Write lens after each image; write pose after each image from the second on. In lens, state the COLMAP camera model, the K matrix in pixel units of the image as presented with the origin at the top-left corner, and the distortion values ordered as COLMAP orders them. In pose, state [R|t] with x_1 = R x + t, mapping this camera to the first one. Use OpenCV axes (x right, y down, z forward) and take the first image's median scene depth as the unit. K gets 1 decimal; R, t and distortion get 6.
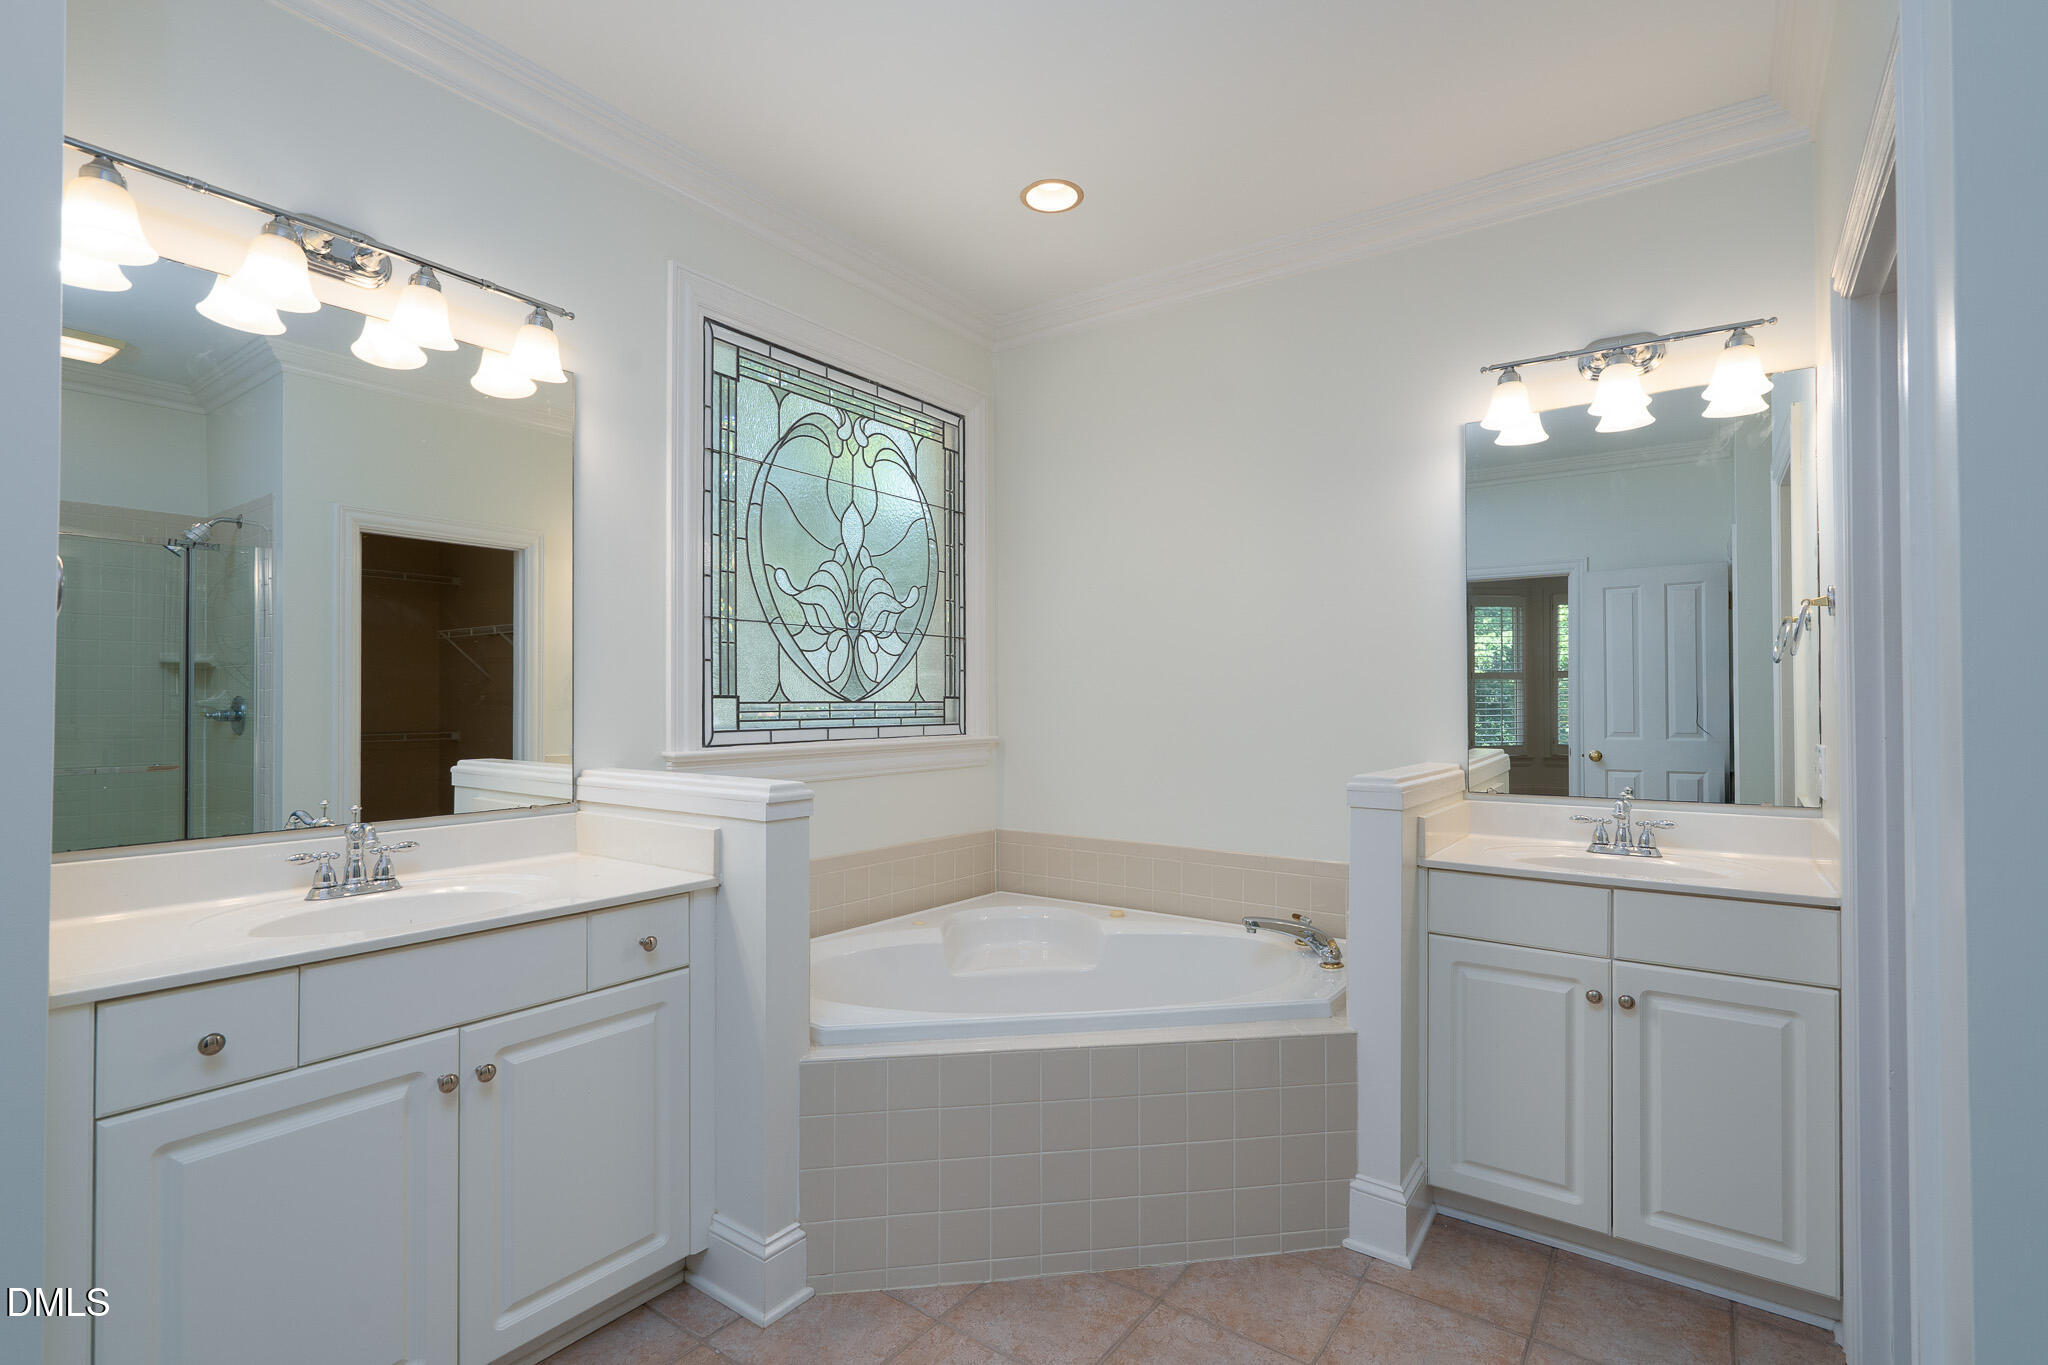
lens RADIAL K [[951.0, 0, 1016.4], [0, 951.0, 694.8], [0, 0, 1]] dist [-0.001988, 0.000817]
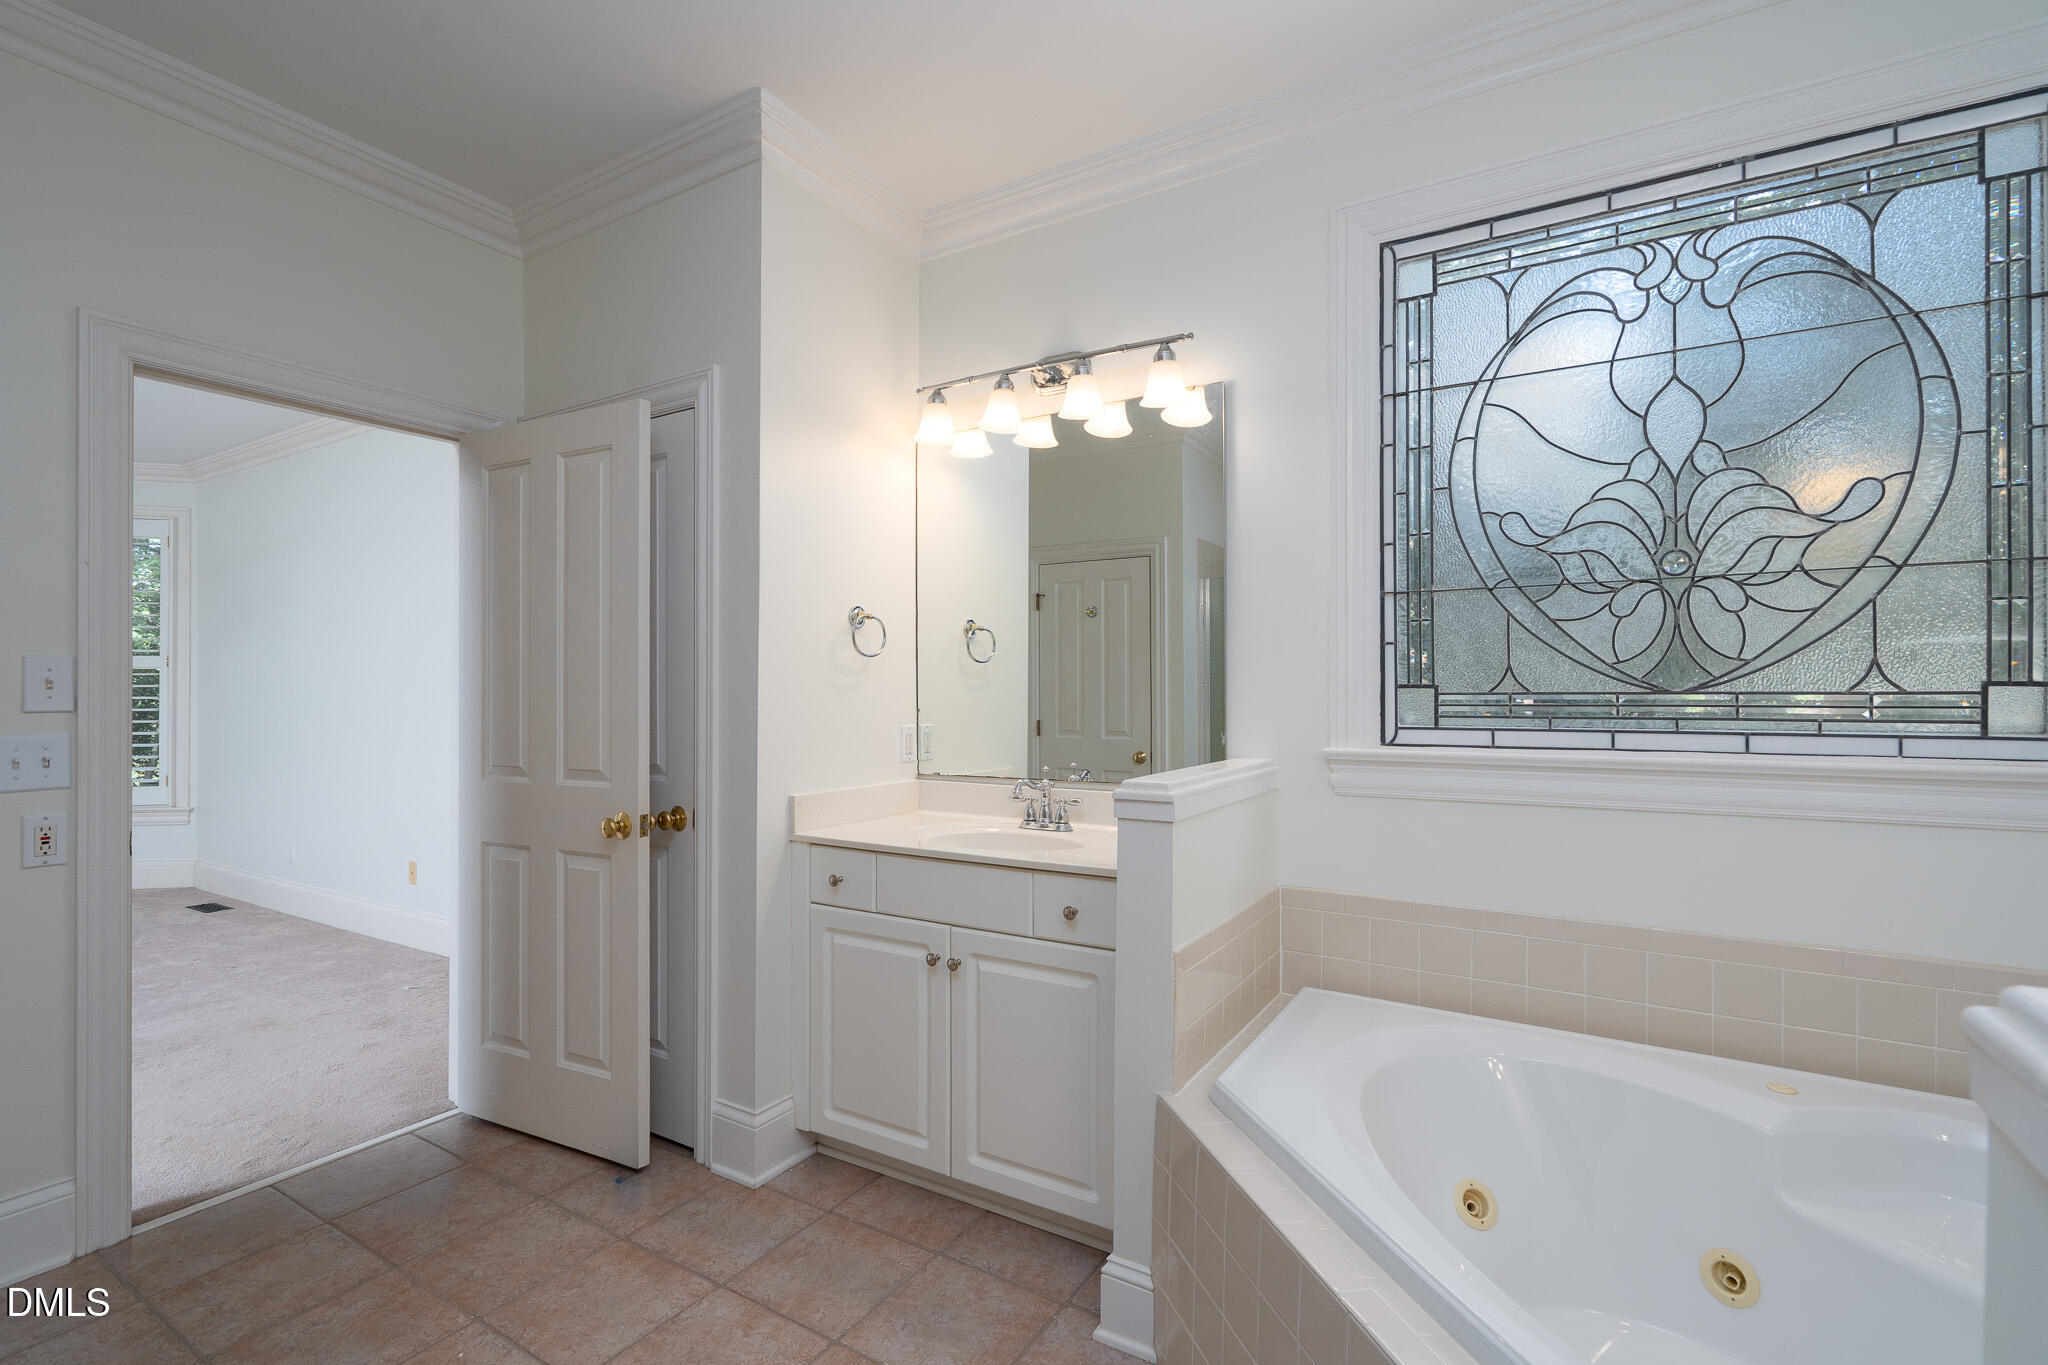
lens RADIAL K [[951.0, 0, 1040.1], [0, 951.0, 683.2], [0, 0, 1]] dist [-0.001988, 0.000817]
pose [[0.081561, -0.005541, -0.996653, 0.516444], [0.008966, 0.999948, -0.004826, 0.000386], [0.996628, -0.008543, 0.081607, 0.639928]]
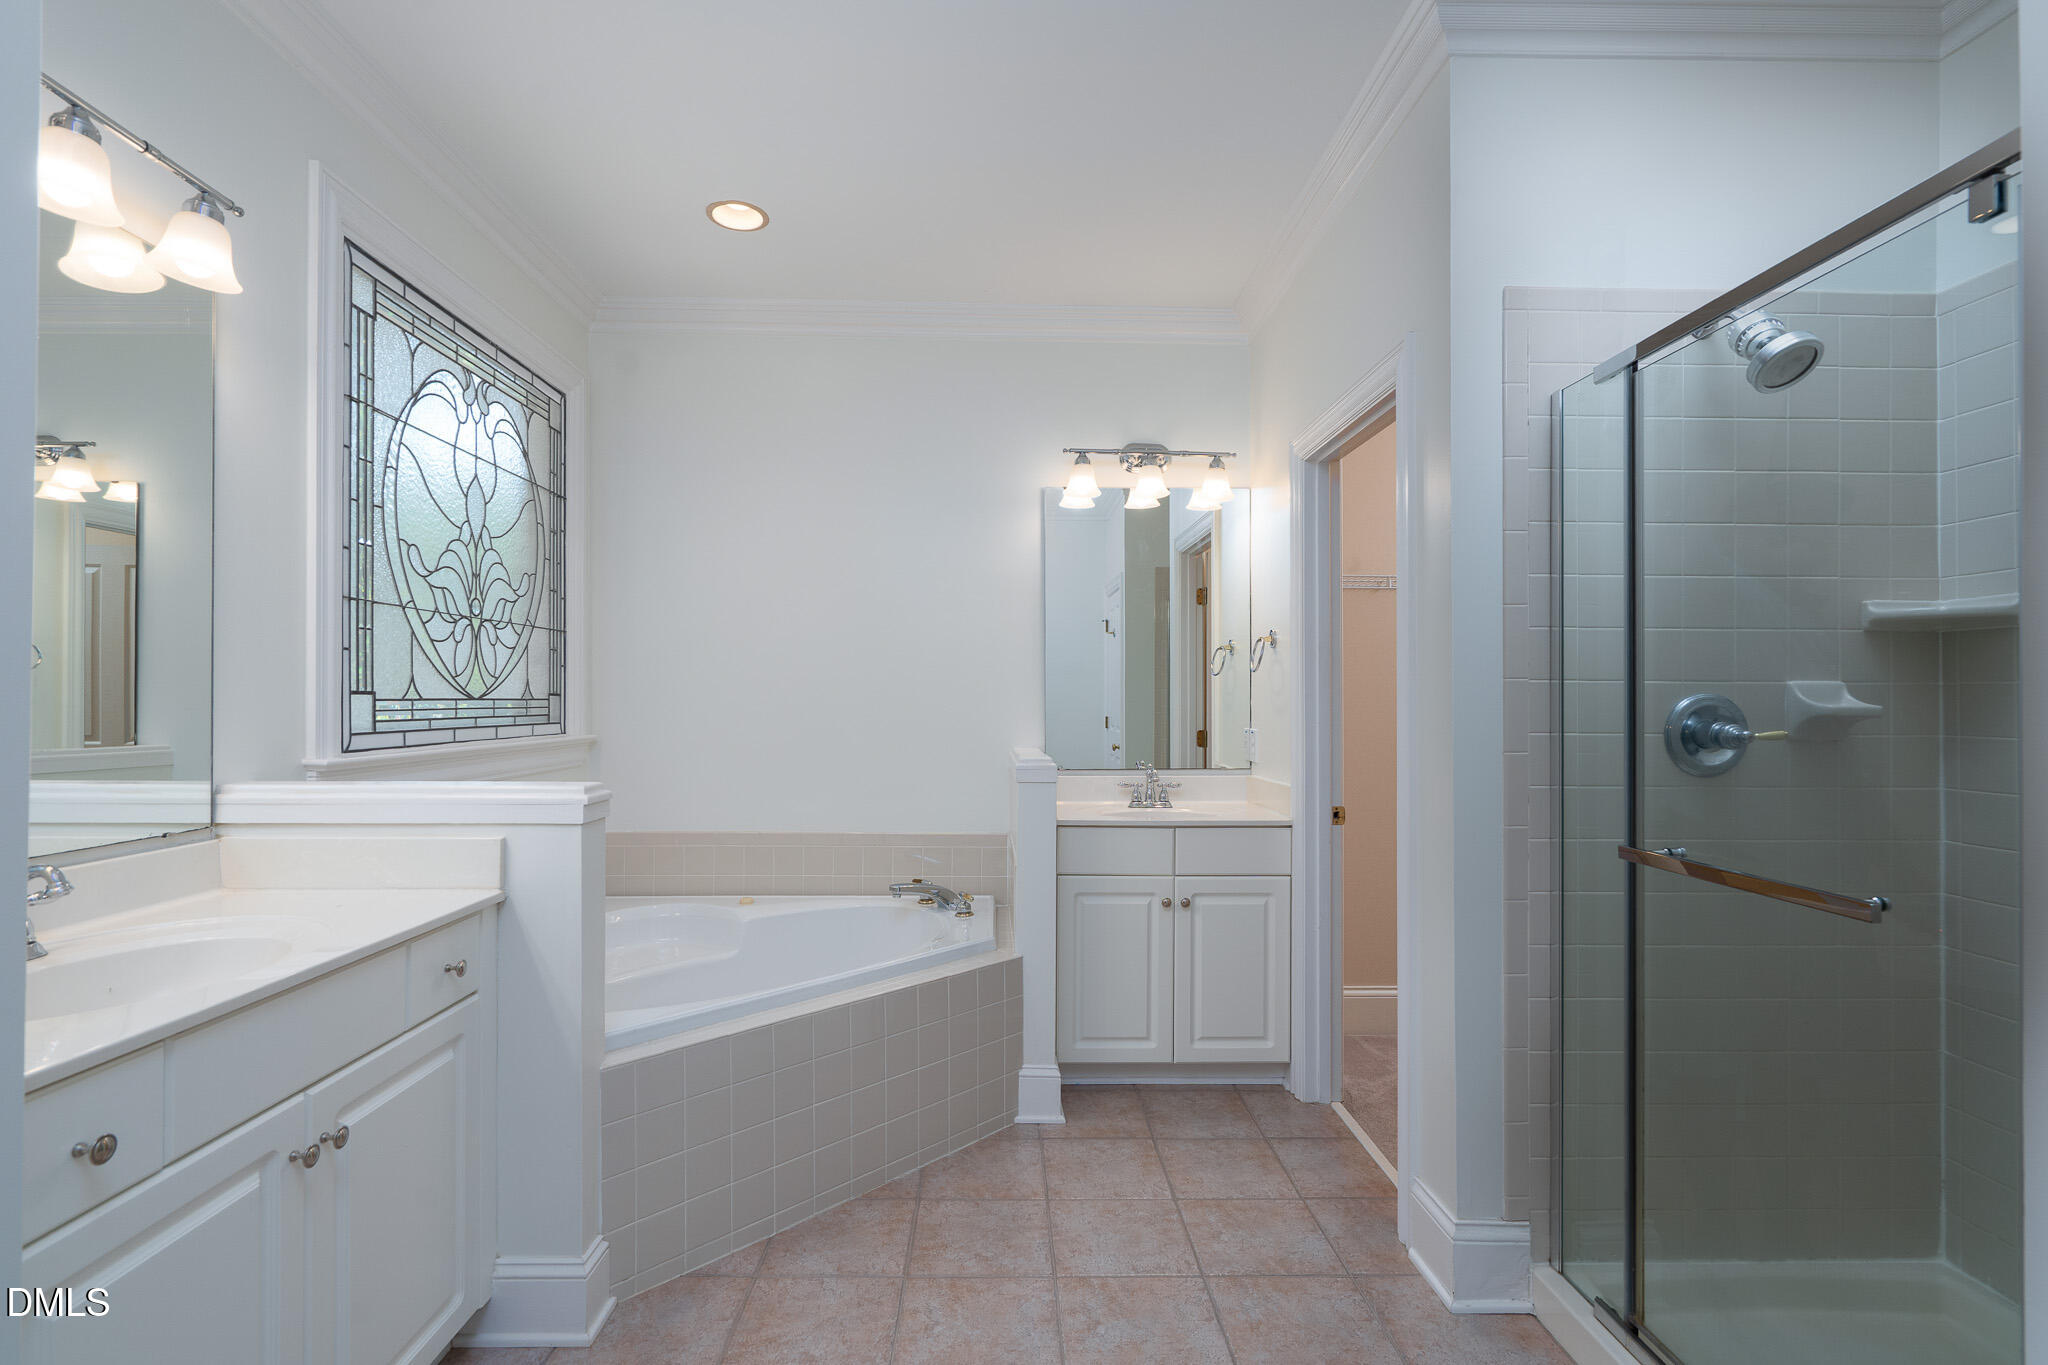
lens RADIAL K [[951.0, 0, 1018.8], [0, 951.0, 696.8], [0, 0, 1]] dist [-0.001988, 0.000817]
pose [[0.797135, 0.004664, 0.603783, -0.369840], [-0.007700, 0.999967, 0.002441, -0.001184], [-0.603752, -0.006595, 0.797145, -0.023670]]
